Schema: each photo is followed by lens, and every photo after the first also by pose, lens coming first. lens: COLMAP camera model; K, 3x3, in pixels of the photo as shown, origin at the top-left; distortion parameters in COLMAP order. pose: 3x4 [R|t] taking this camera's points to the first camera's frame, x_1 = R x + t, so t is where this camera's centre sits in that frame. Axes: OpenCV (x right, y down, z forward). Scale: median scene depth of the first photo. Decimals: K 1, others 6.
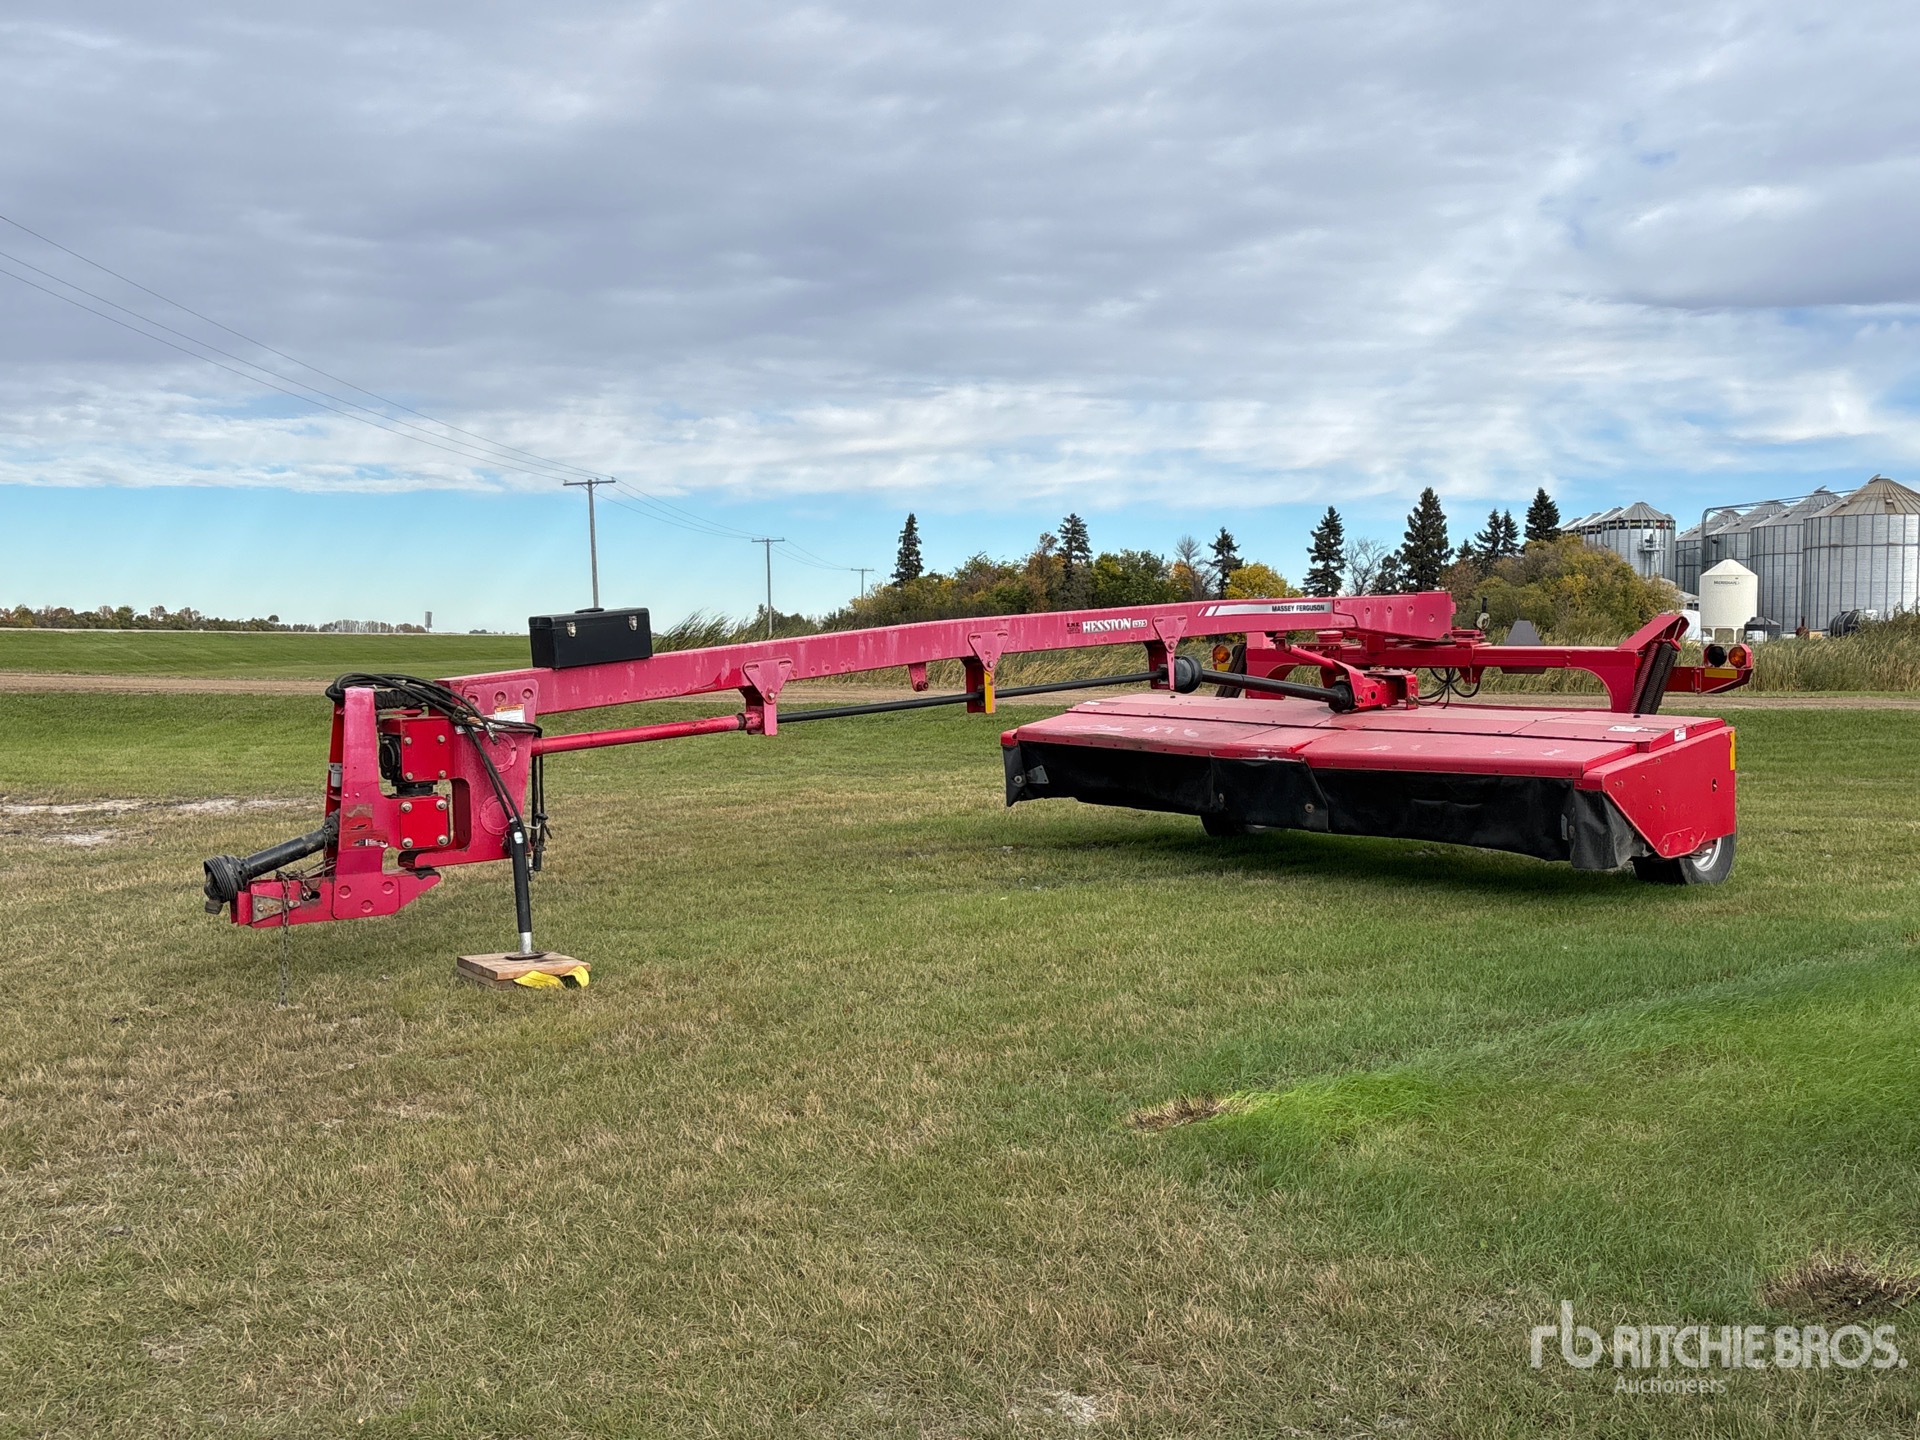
lens RADIAL K [[2357.3, 0, 958.8], [0, 2357.3, 720.1], [0, 0, 1]] dist [0.070535, 0.007197]
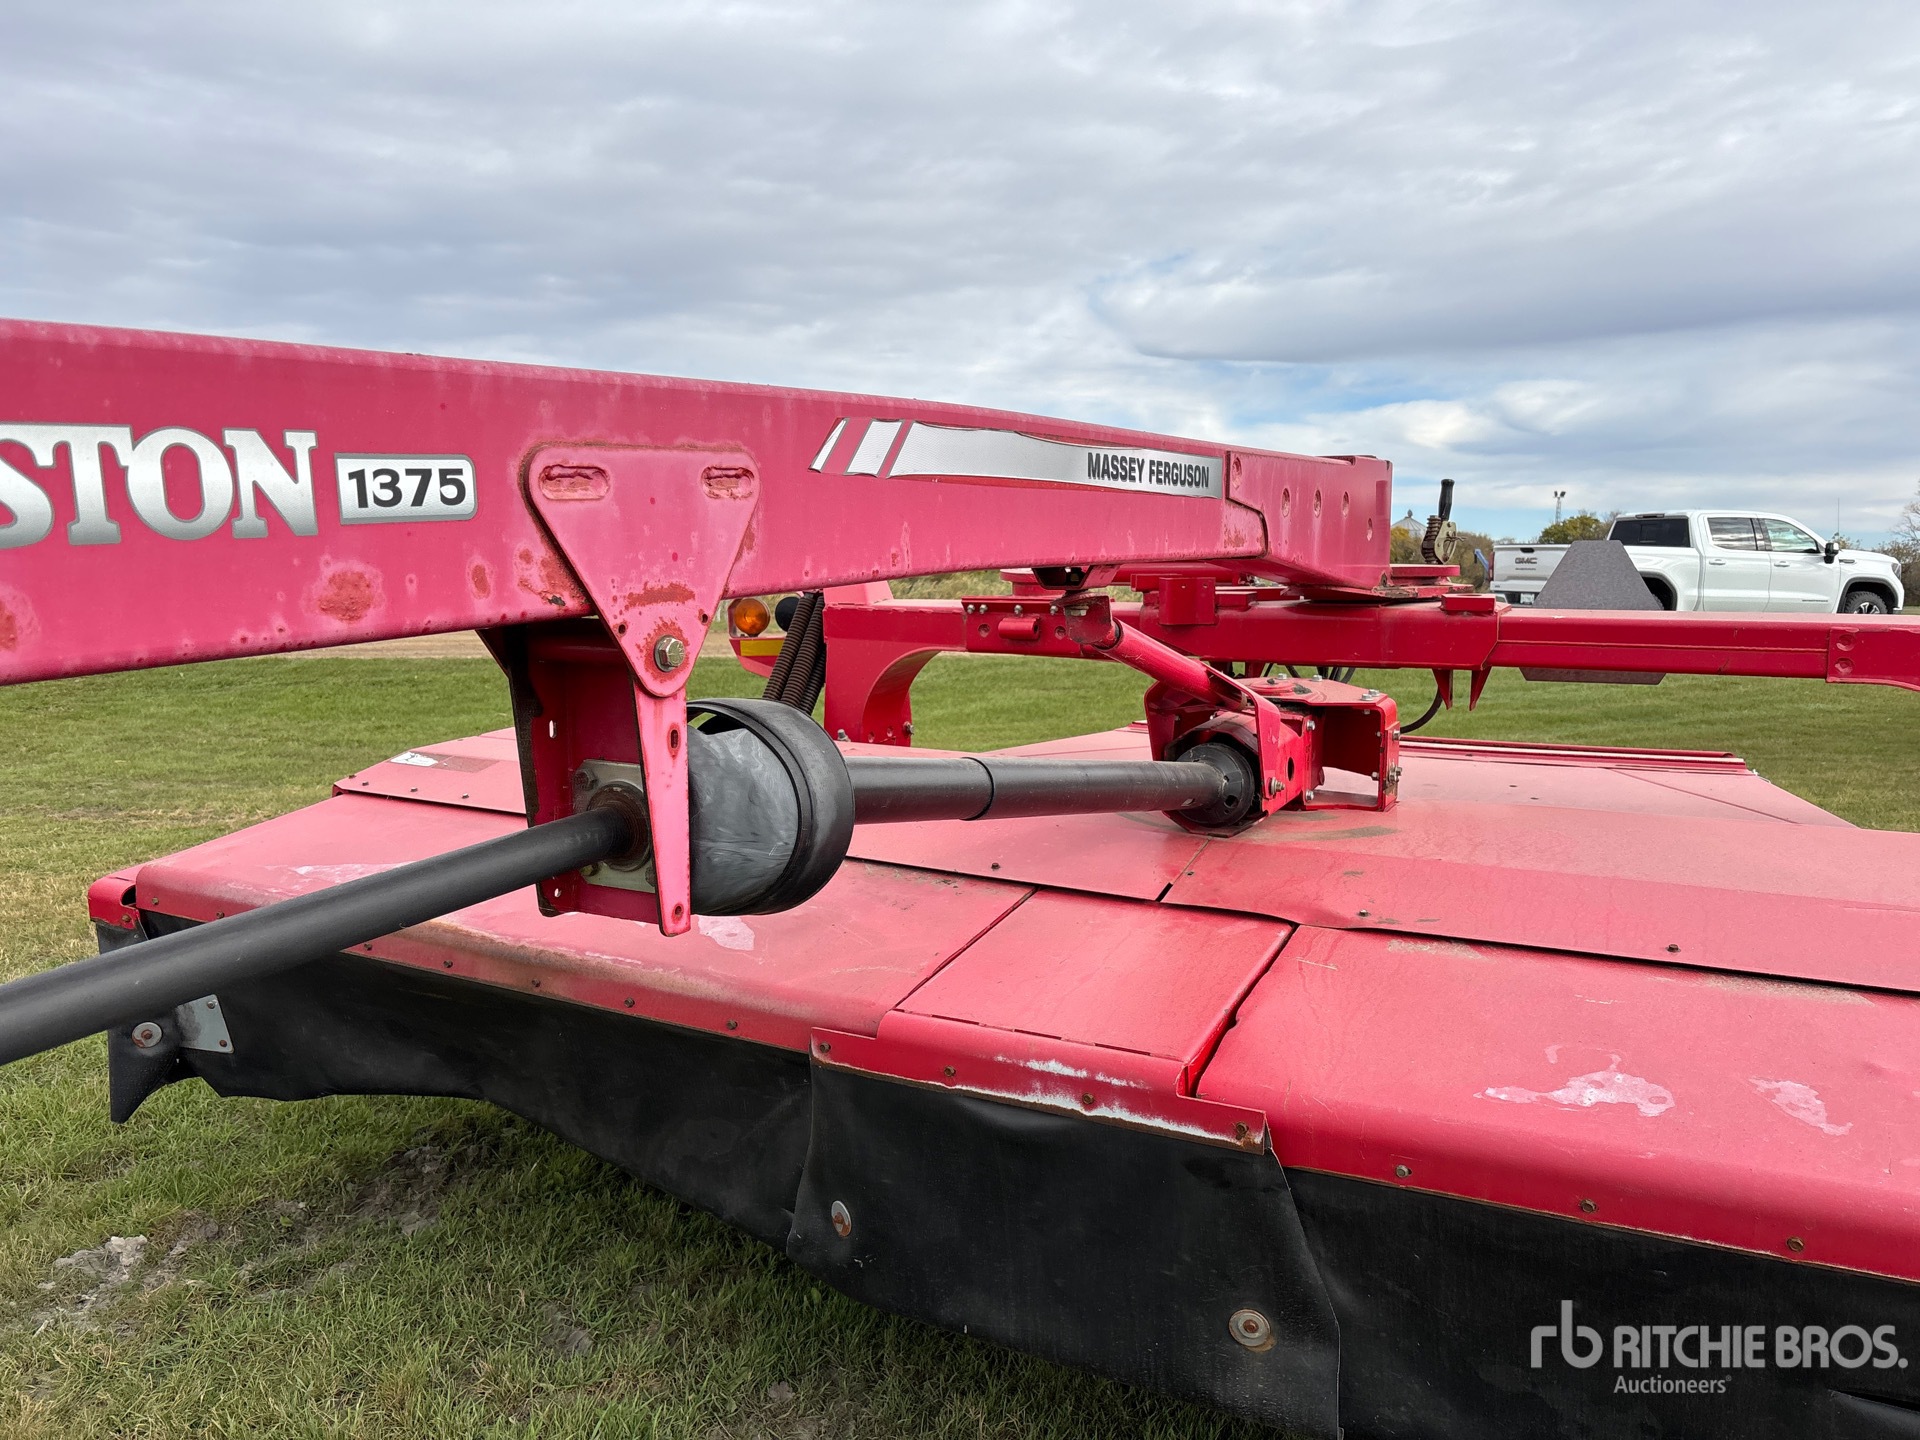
lens RADIAL K [[1450.4, 0, 950.1], [0, 1450.4, 719.7], [0, 0, 1]] dist [0.016829, 0.002813]
pose [[0.950751, -0.026937, 0.308783, 0.072517], [0.006193, 0.997668, 0.067966, -0.030855], [-0.309894, -0.062707, 0.948701, 0.837783]]
